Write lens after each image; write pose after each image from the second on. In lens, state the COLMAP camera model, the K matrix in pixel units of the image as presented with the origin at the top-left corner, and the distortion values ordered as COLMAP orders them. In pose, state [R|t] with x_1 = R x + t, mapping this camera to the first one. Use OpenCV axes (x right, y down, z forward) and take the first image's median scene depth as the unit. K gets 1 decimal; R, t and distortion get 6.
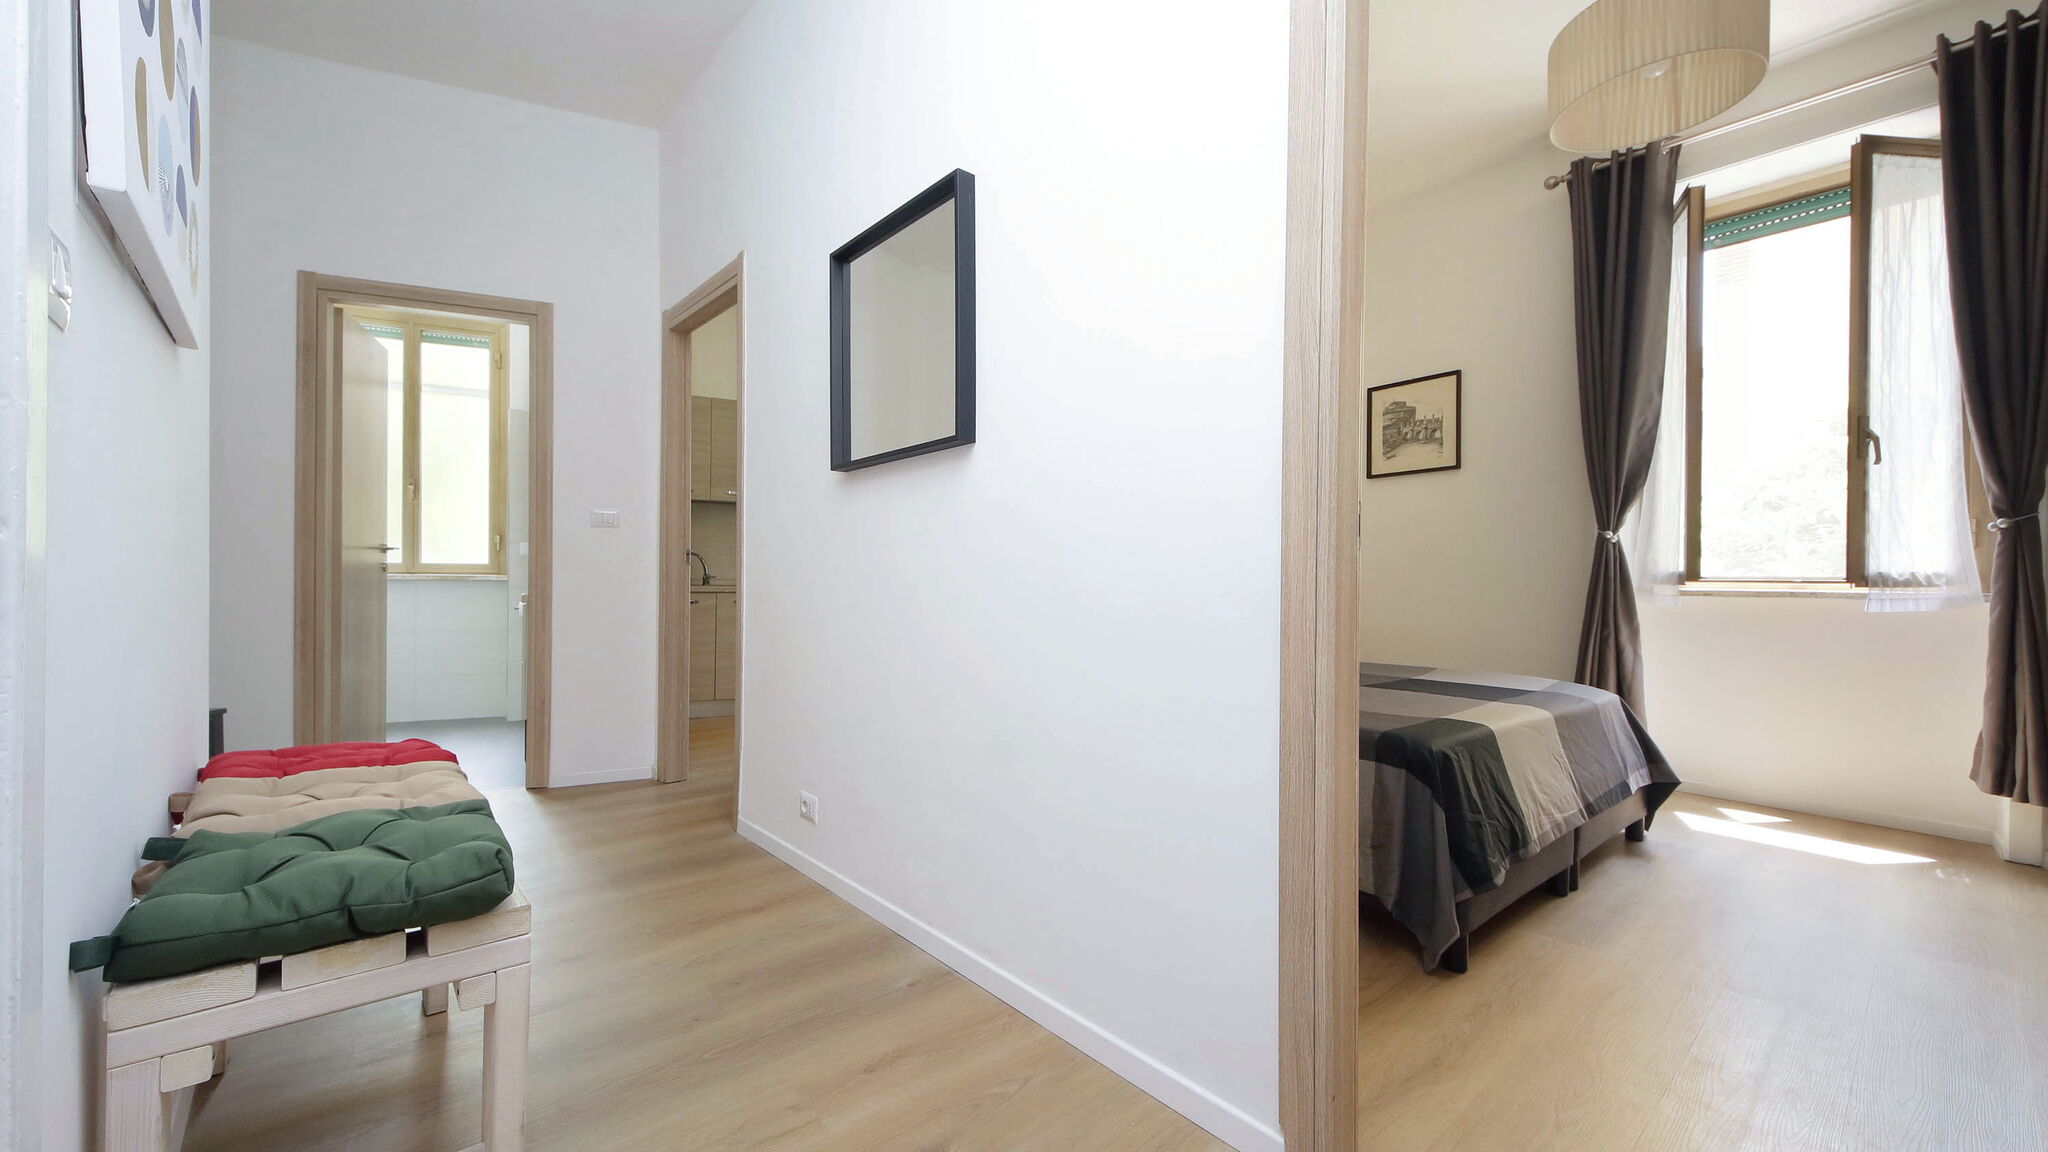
lens RADIAL K [[783.3, 0, 1024.0], [0, 783.3, 576.0], [0, 0, 1]] dist [-0.000952, 0.000048]
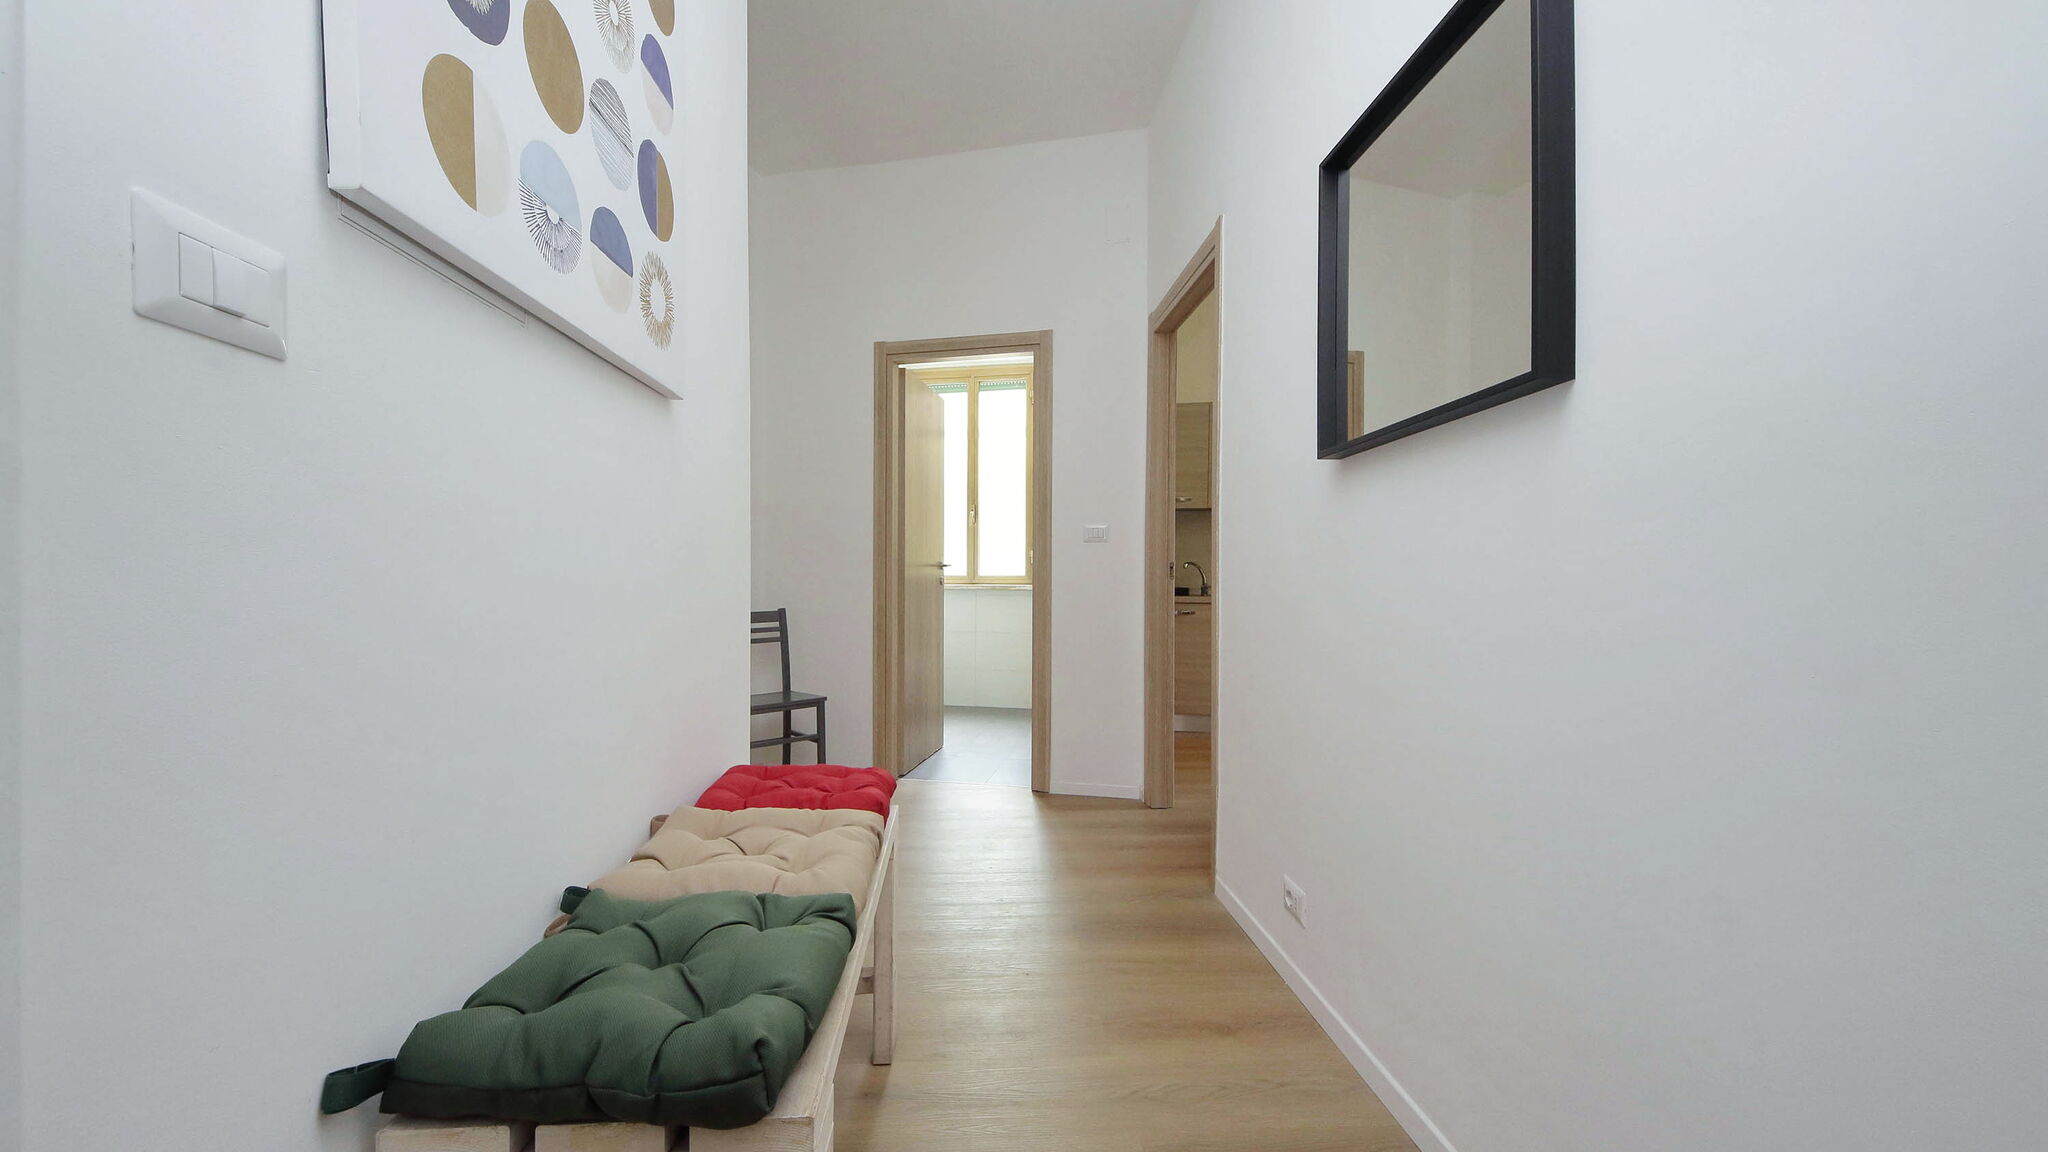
lens RADIAL K [[748.1, 0, 1024.9], [0, 748.1, 572.5], [0, 0, 1]] dist [0.047712, -0.014040]
pose [[0.797301, -0.006531, -0.603547, -0.029970], [0.000365, 0.999946, -0.010338, -0.015677], [0.603582, 0.008022, 0.797260, 0.206141]]
